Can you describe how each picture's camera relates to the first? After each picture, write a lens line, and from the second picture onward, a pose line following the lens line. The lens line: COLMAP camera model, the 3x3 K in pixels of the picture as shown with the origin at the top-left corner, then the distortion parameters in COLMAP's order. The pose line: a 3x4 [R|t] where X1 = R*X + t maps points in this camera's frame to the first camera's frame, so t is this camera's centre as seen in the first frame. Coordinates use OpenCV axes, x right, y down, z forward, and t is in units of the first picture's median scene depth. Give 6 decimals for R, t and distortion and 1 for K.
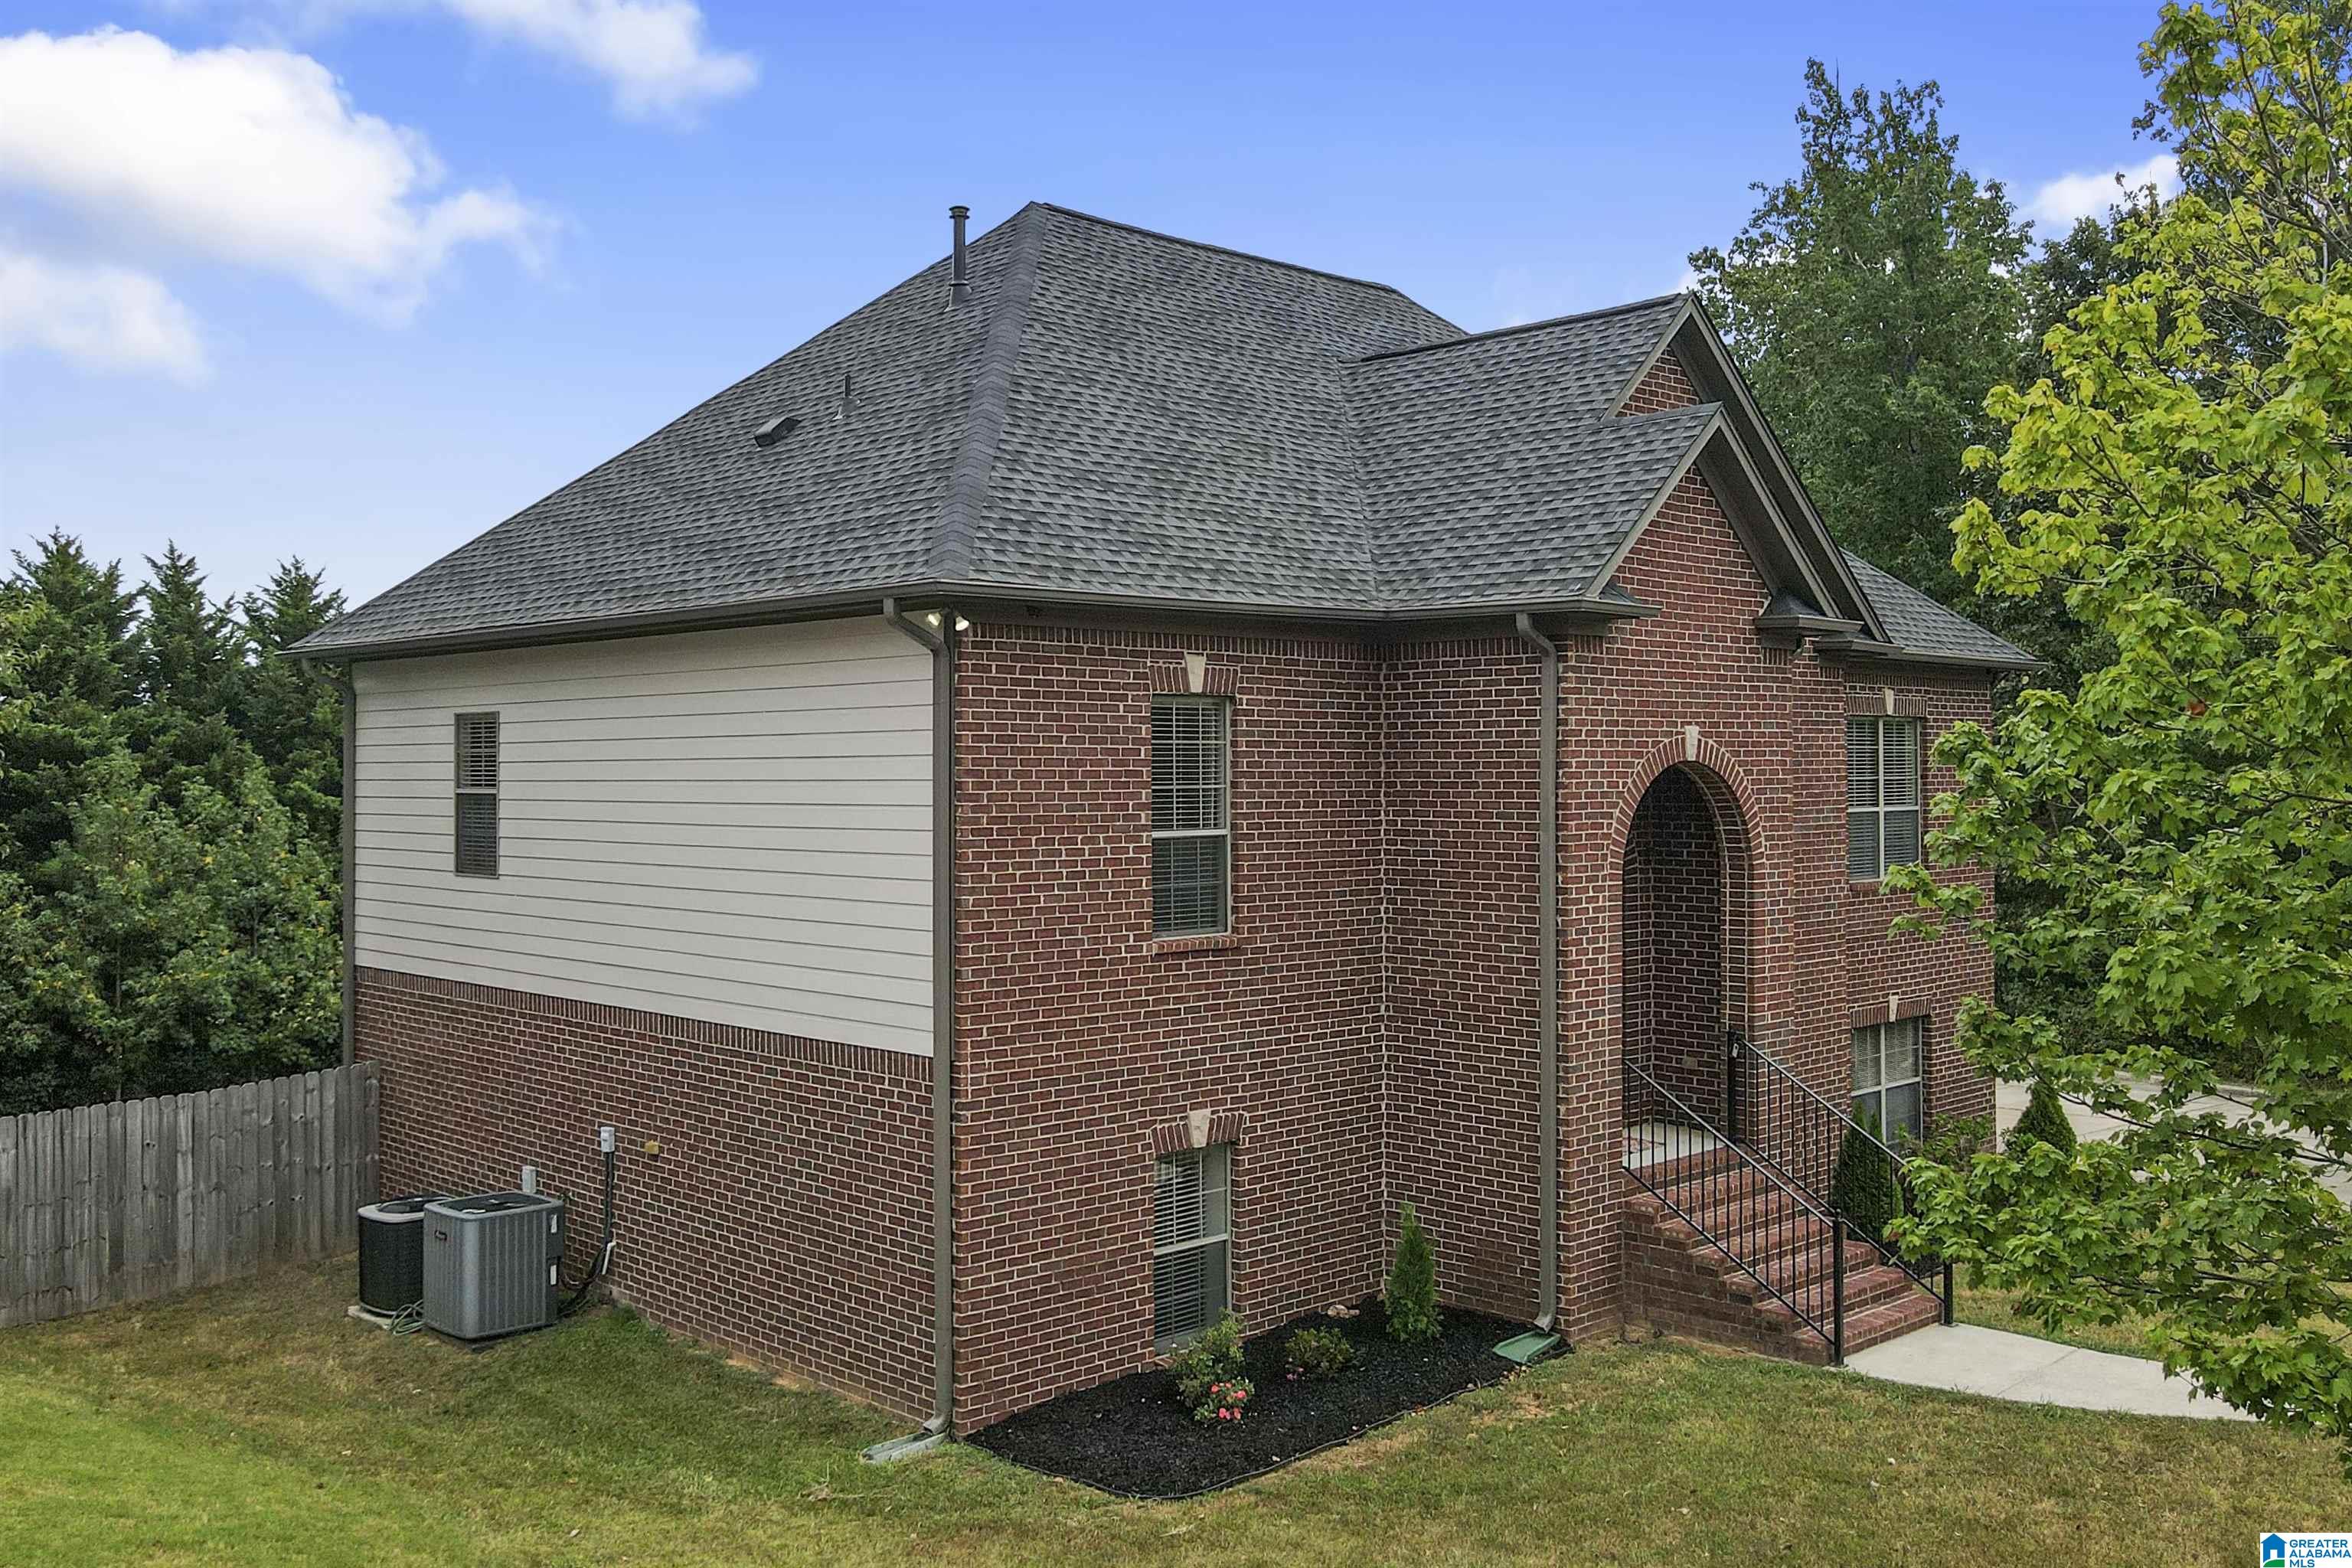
lens RADIAL K [[2096.6, 0, 1133.0], [0, 2096.6, 711.4], [0, 0, 1]] dist [0.000880, 0.002998]
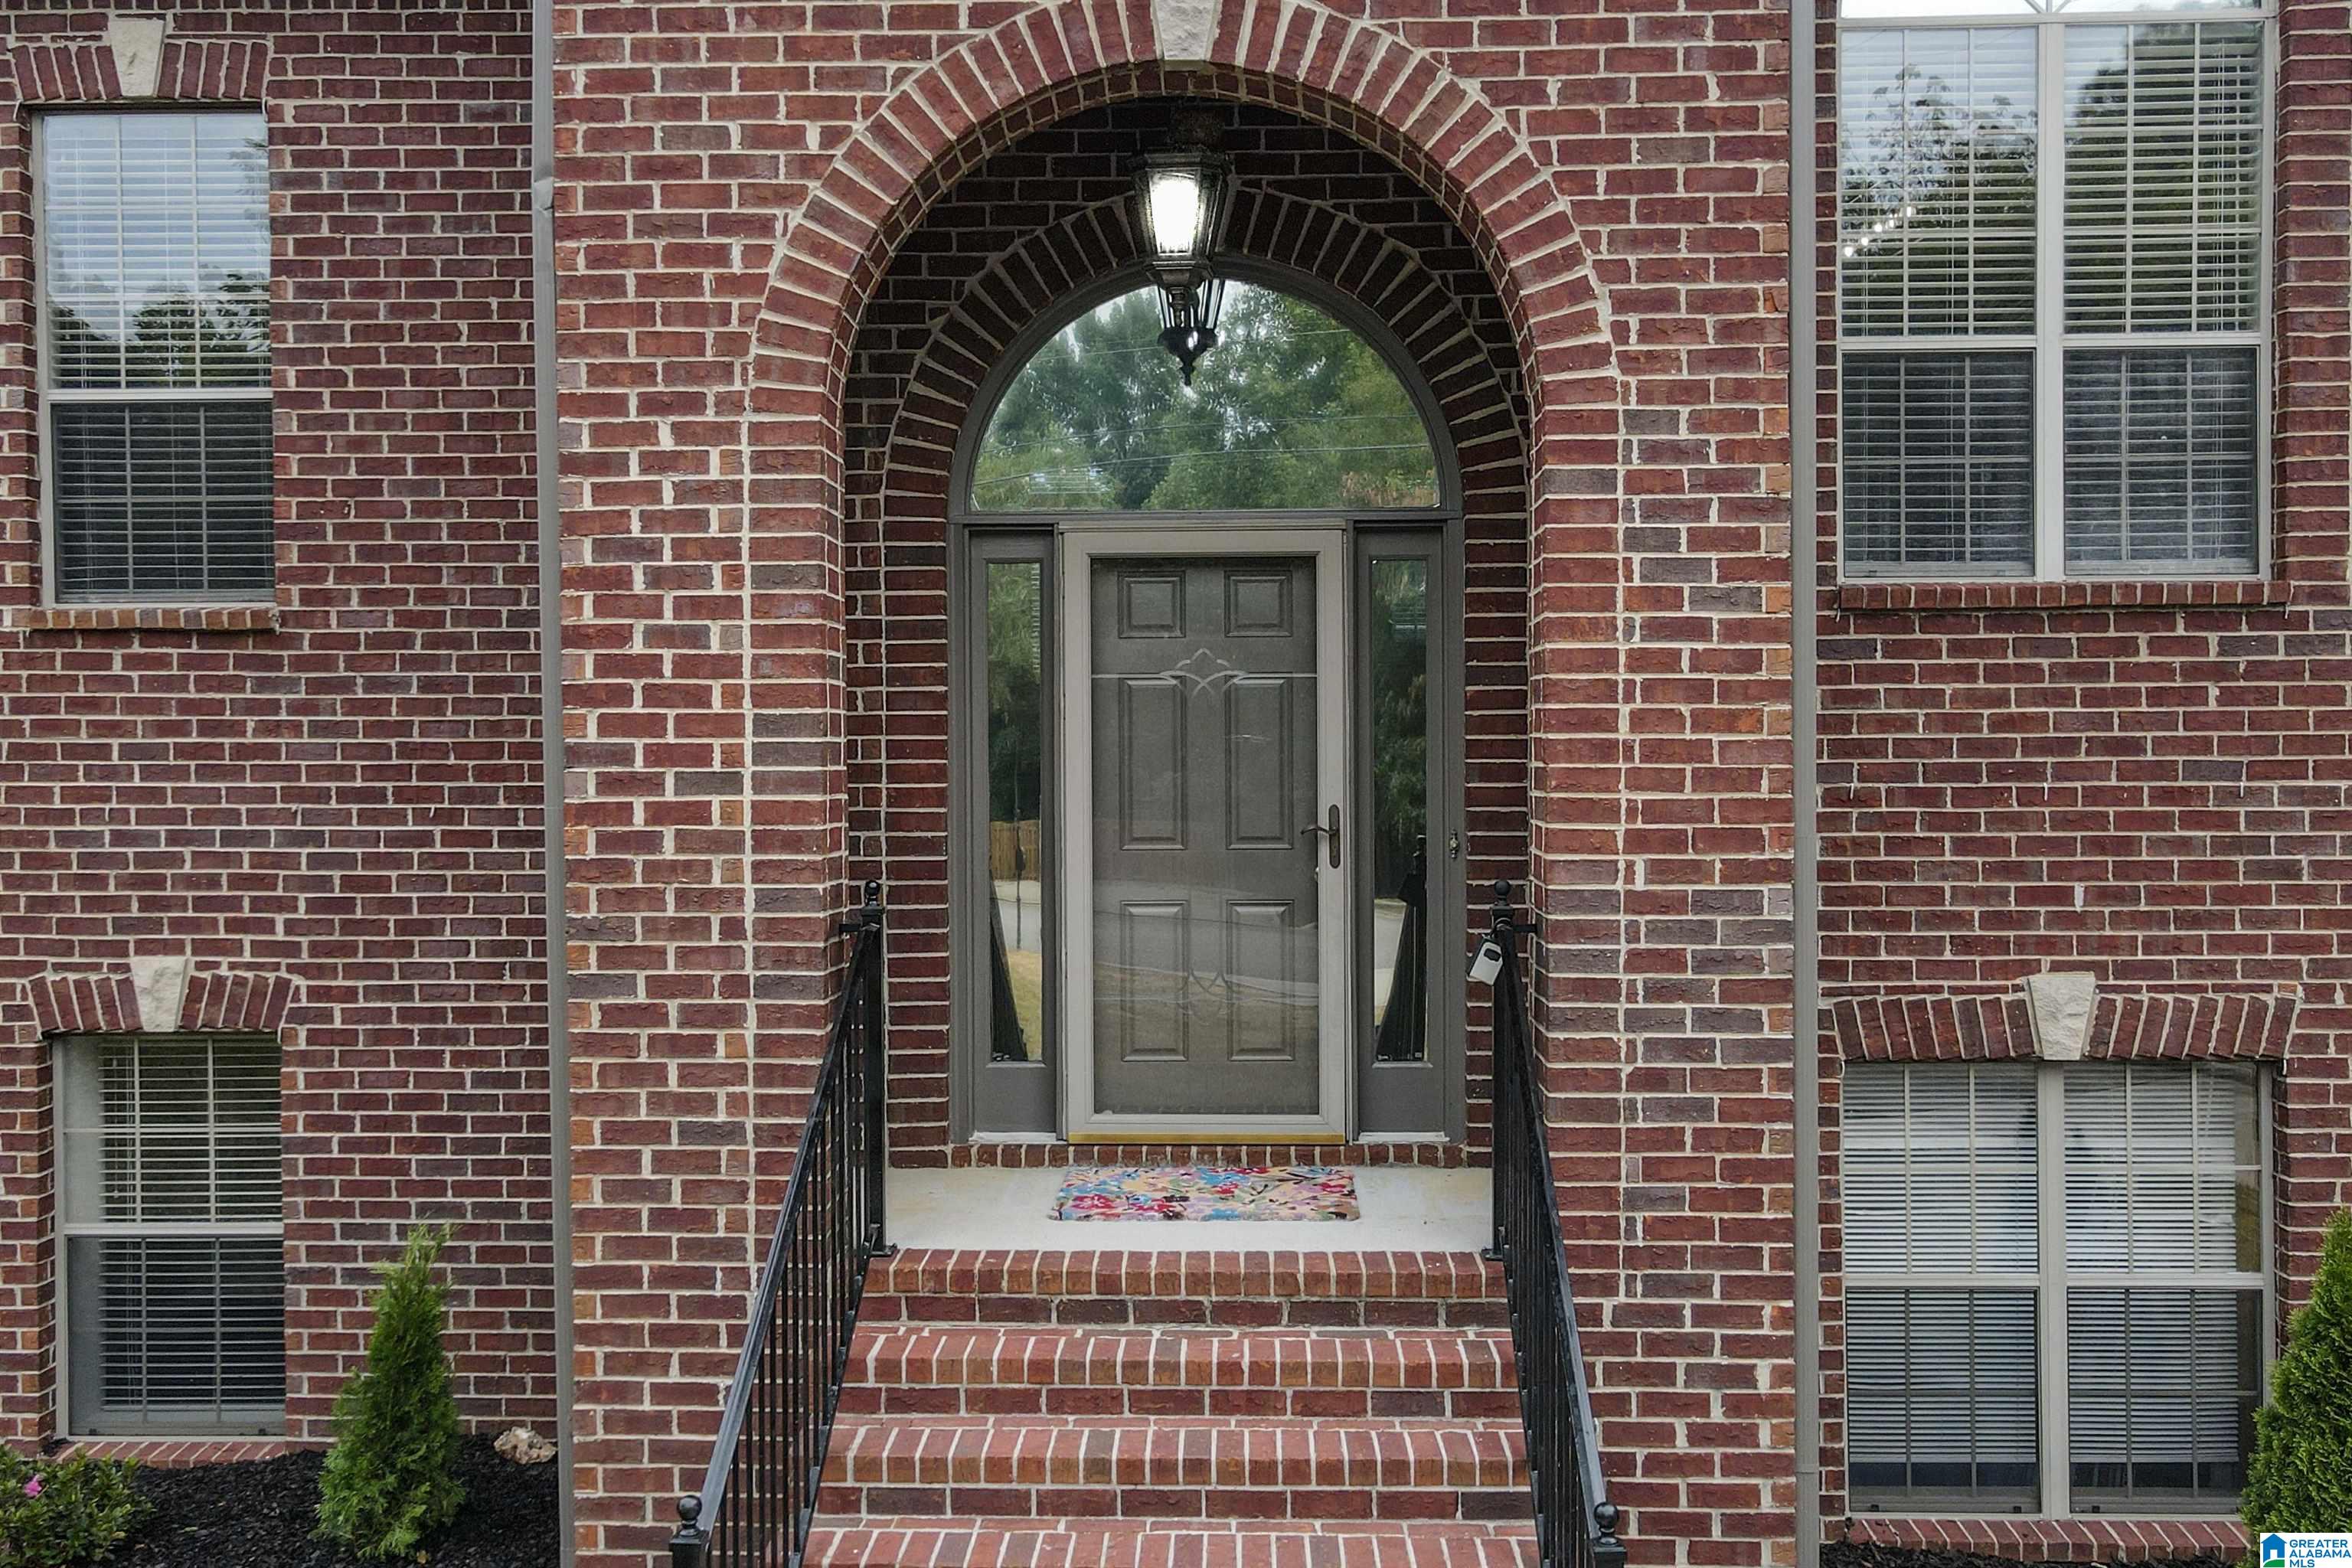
lens RADIAL K [[2096.6, 0, 1133.0], [0, 2096.6, 711.4], [0, 0, 1]] dist [0.000880, 0.002998]
pose [[0.695733, -0.004496, -0.718286, 0.536998], [0.021412, 0.999666, 0.014483, 0.130656], [0.717981, -0.025456, 0.695597, 0.821812]]
